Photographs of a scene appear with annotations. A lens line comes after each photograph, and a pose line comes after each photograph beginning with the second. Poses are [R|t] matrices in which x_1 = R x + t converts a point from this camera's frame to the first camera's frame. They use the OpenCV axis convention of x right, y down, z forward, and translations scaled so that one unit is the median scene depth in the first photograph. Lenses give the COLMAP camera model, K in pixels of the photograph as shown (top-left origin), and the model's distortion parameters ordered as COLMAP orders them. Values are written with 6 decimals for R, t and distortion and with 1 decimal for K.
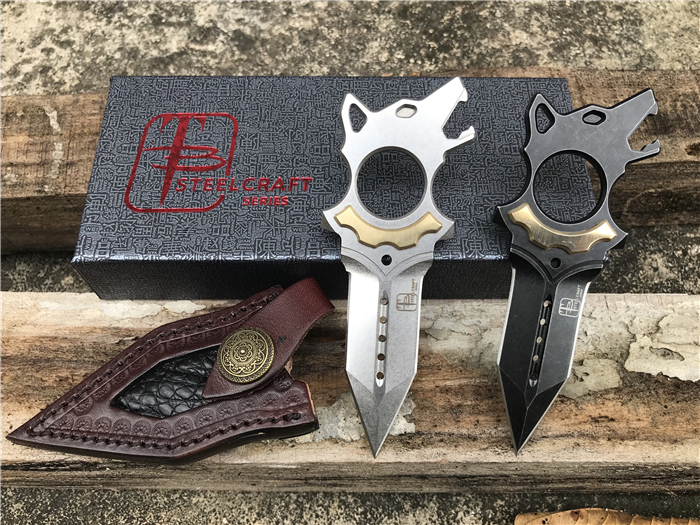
lens RADIAL K [[617.7, 0, 346.2], [0, 617.7, 264.1], [0, 0, 1]] dist [-0.003594, 0.011420]
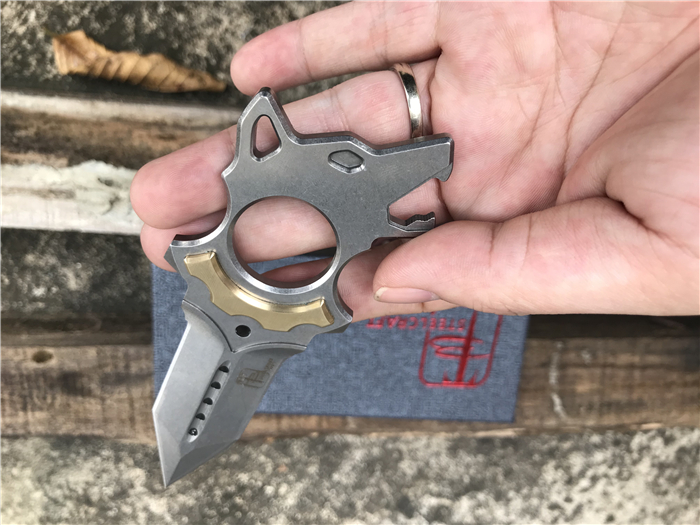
lens RADIAL K [[590.5, 0, 354.2], [0, 590.5, 263.1], [0, 0, 1]] dist [-0.007765, 0.001409]
pose [[-0.994292, -0.058556, -0.089193, 0.052537], [0.037737, -0.974912, 0.219368, -0.164315], [-0.099800, 0.214750, 0.971557, -0.152716]]
